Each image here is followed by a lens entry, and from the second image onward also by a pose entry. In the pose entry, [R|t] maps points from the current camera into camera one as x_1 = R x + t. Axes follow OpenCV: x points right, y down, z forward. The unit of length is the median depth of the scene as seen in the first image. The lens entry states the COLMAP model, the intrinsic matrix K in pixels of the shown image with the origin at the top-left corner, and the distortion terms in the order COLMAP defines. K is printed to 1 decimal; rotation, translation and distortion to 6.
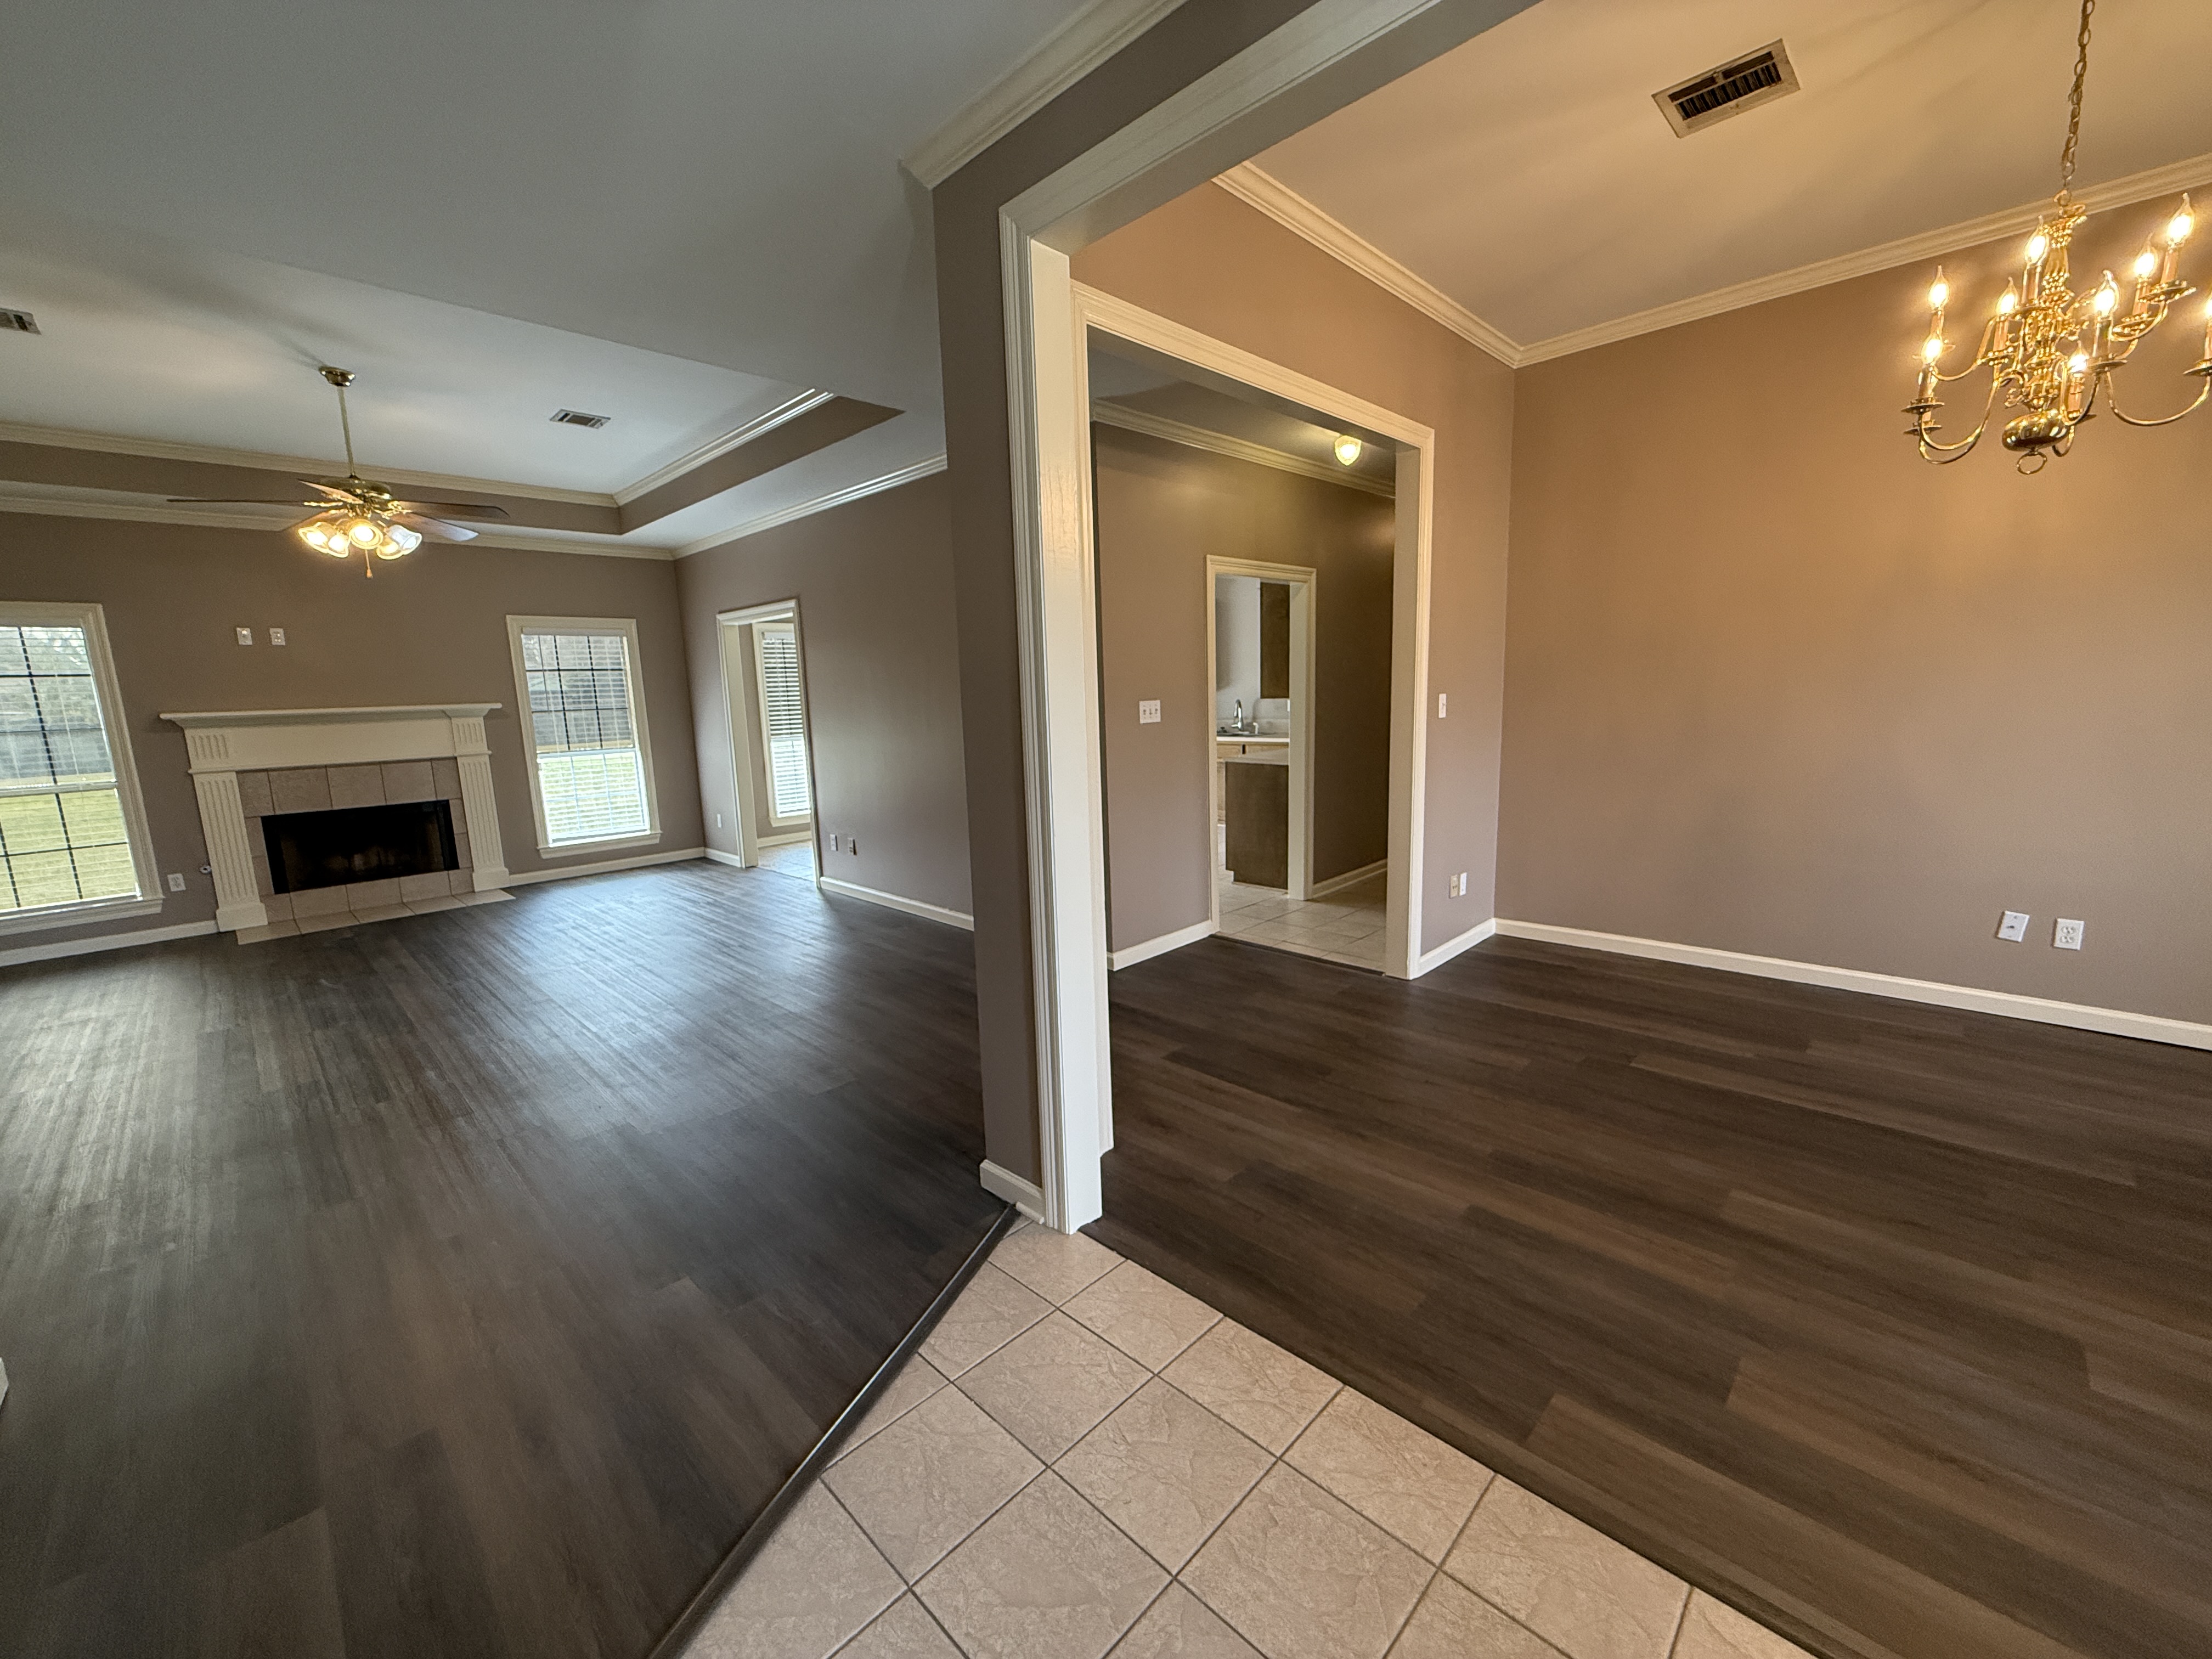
lens RADIAL K [[875.6, 0, 1102.3], [0, 875.6, 829.5], [0, 0, 1]] dist [-0.003507, -0.000027]
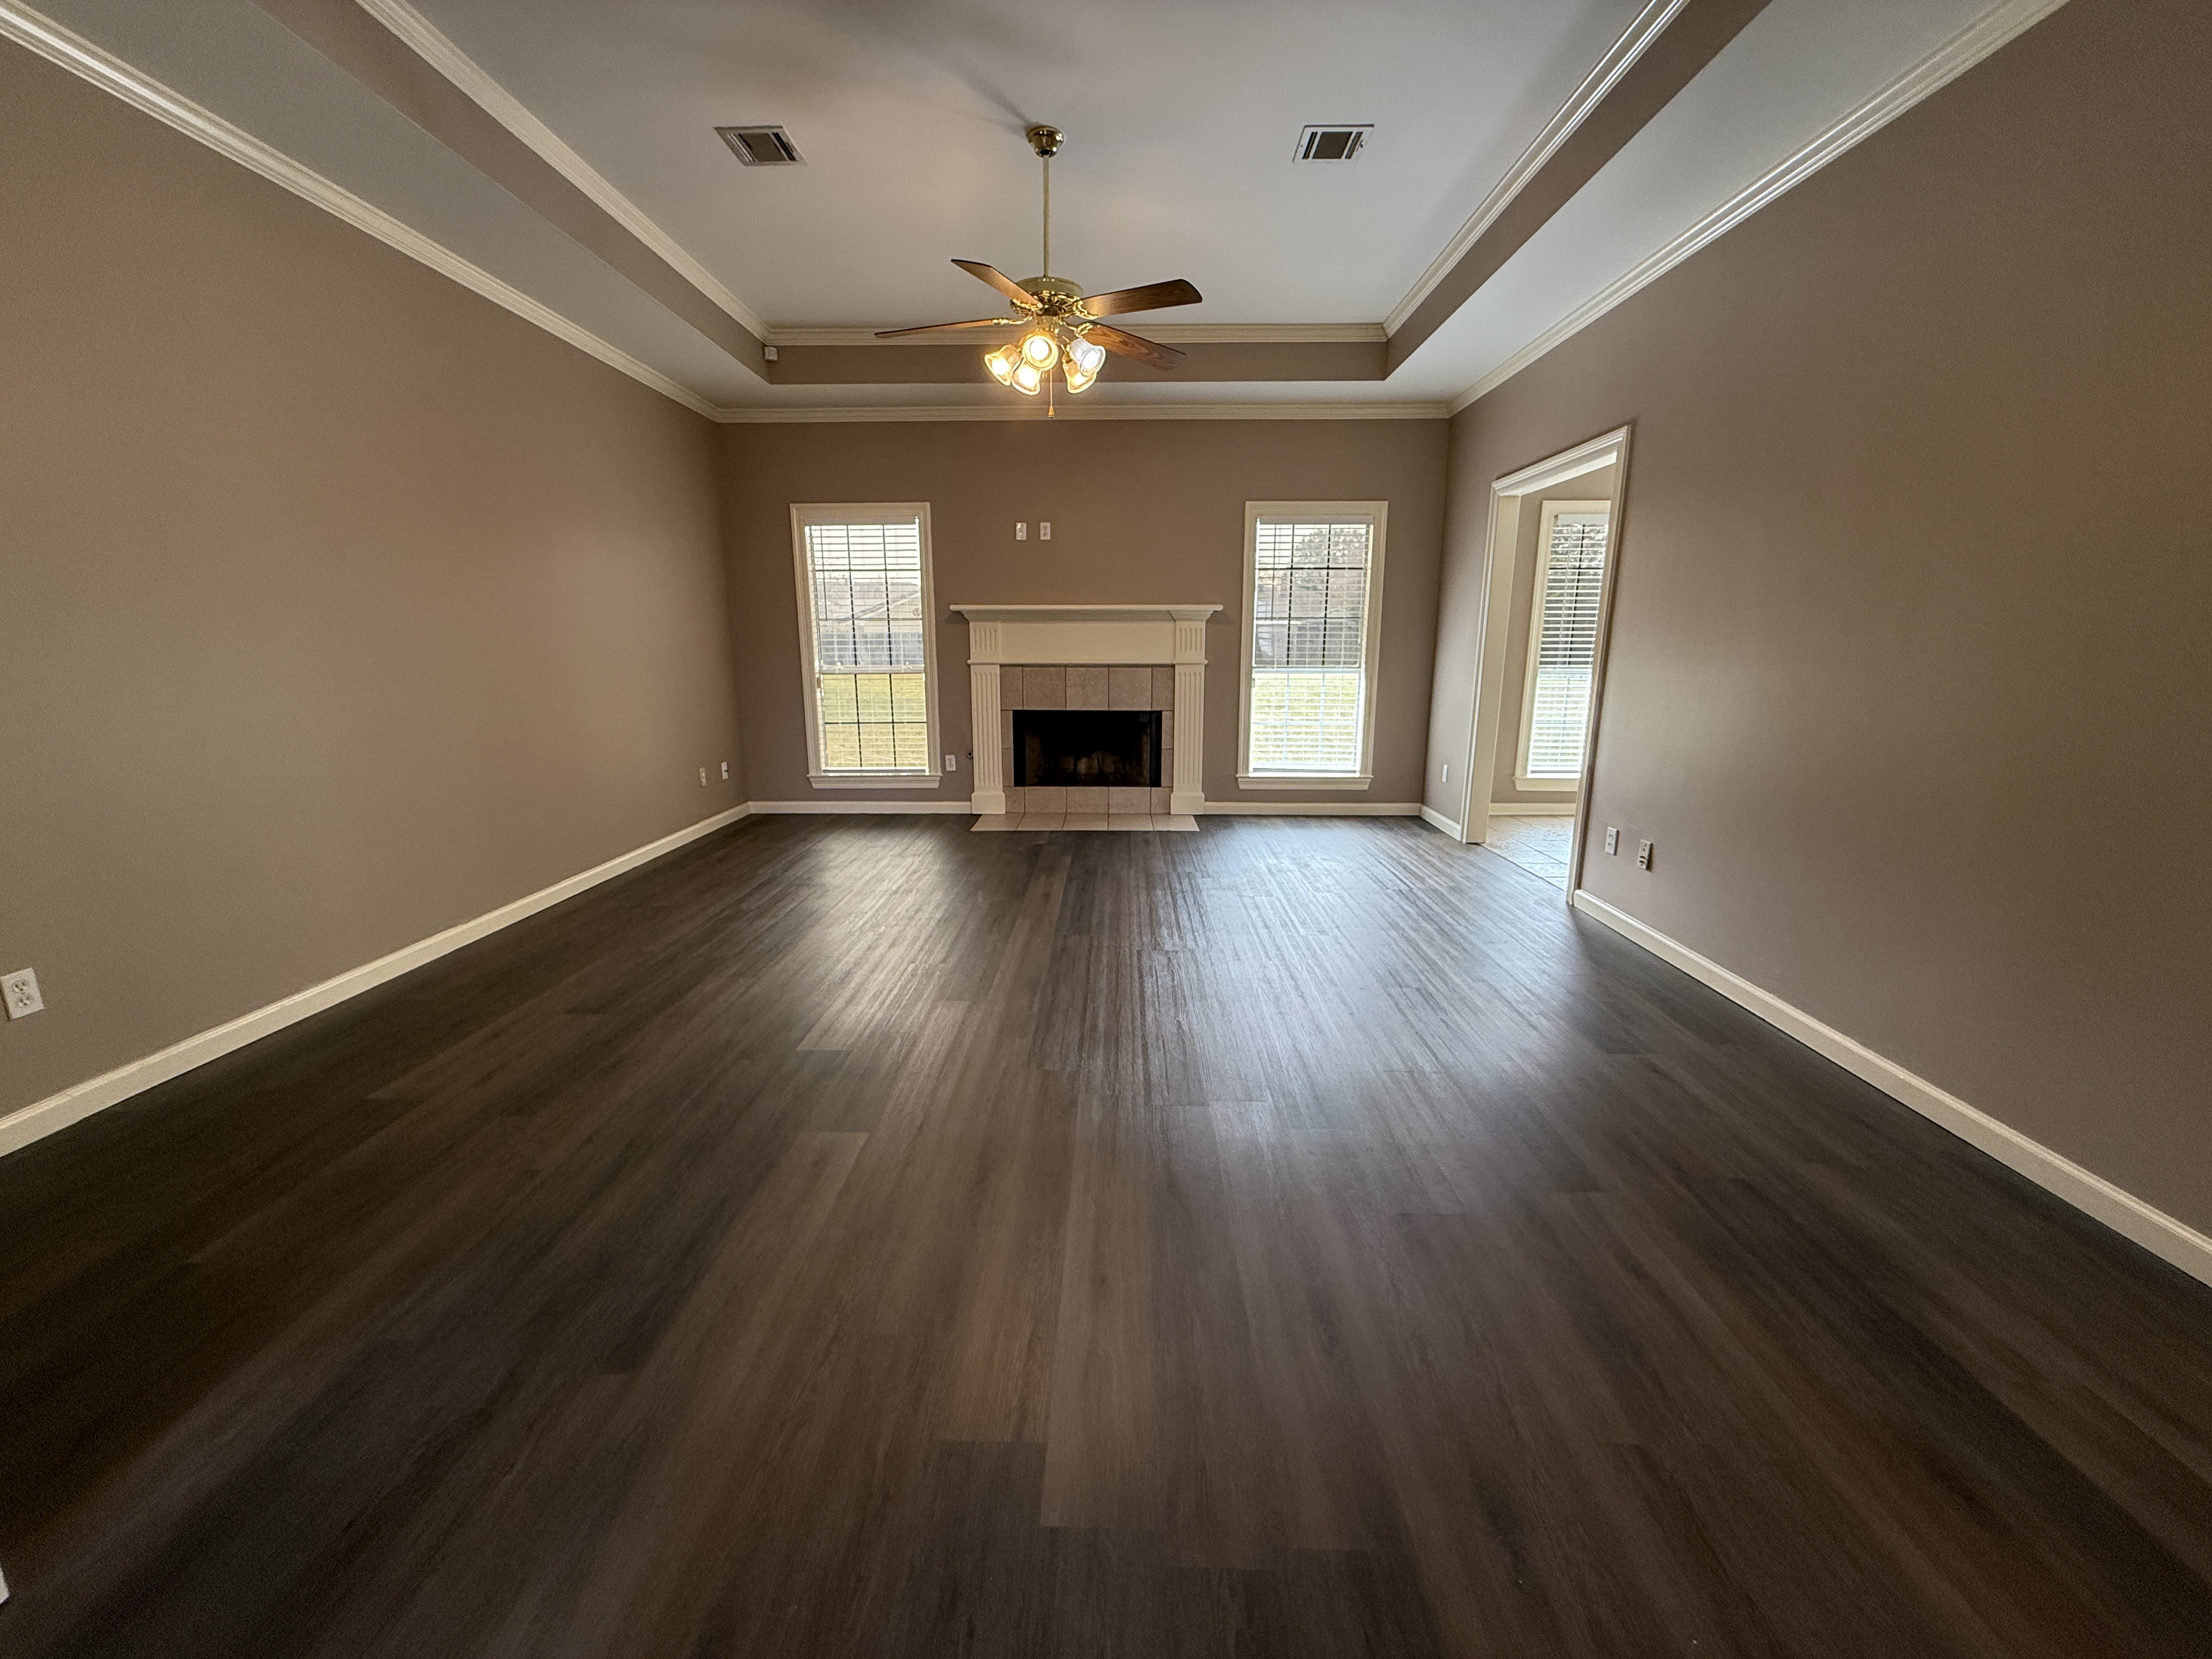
lens RADIAL K [[875.6, 0, 1103.6], [0, 875.6, 828.0], [0, 0, 1]] dist [-0.003507, -0.000027]
pose [[0.682962, 0.185632, -0.706472, -0.119595], [-0.139044, 0.982524, 0.123751, -0.018917], [0.717098, 0.013713, 0.696837, 0.322983]]
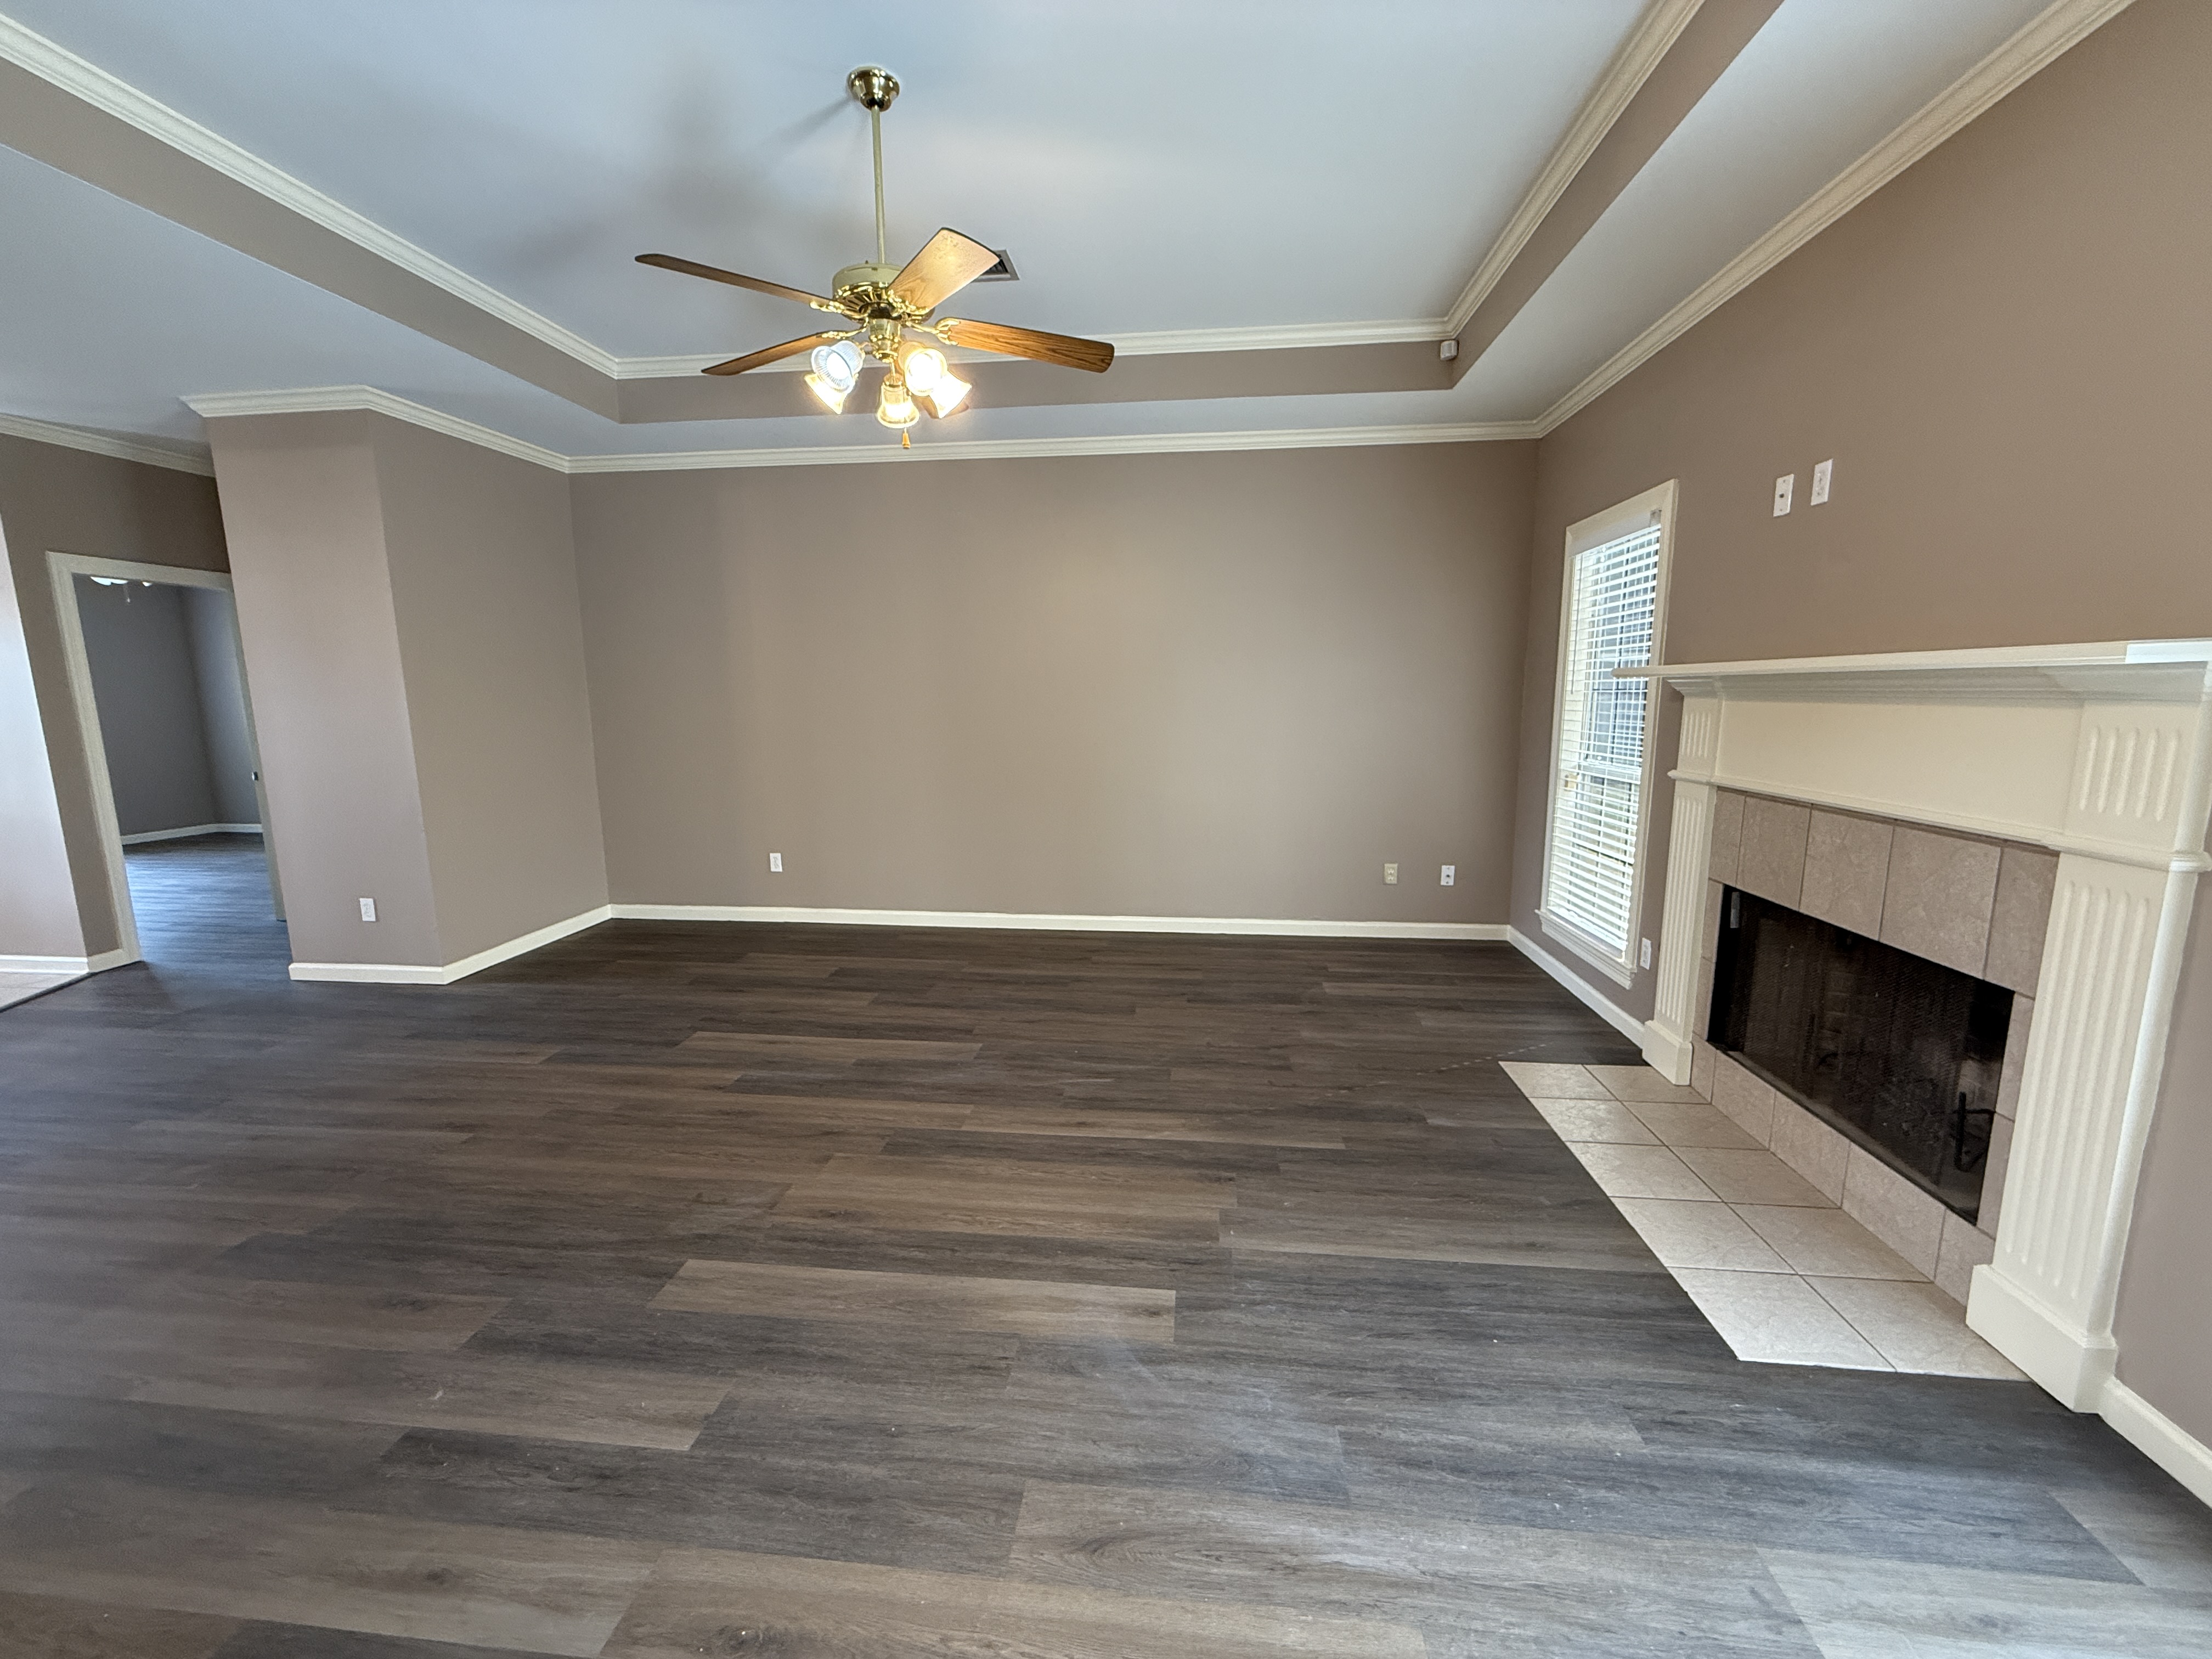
lens RADIAL K [[875.6, 0, 1095.2], [0, 875.6, 832.6], [0, 0, 1]] dist [-0.003507, -0.000027]
pose [[-0.788106, 0.138692, -0.599711, -0.364646], [-0.062113, 0.951394, 0.301649, -0.150347], [0.612397, 0.274981, -0.741185, 1.030001]]
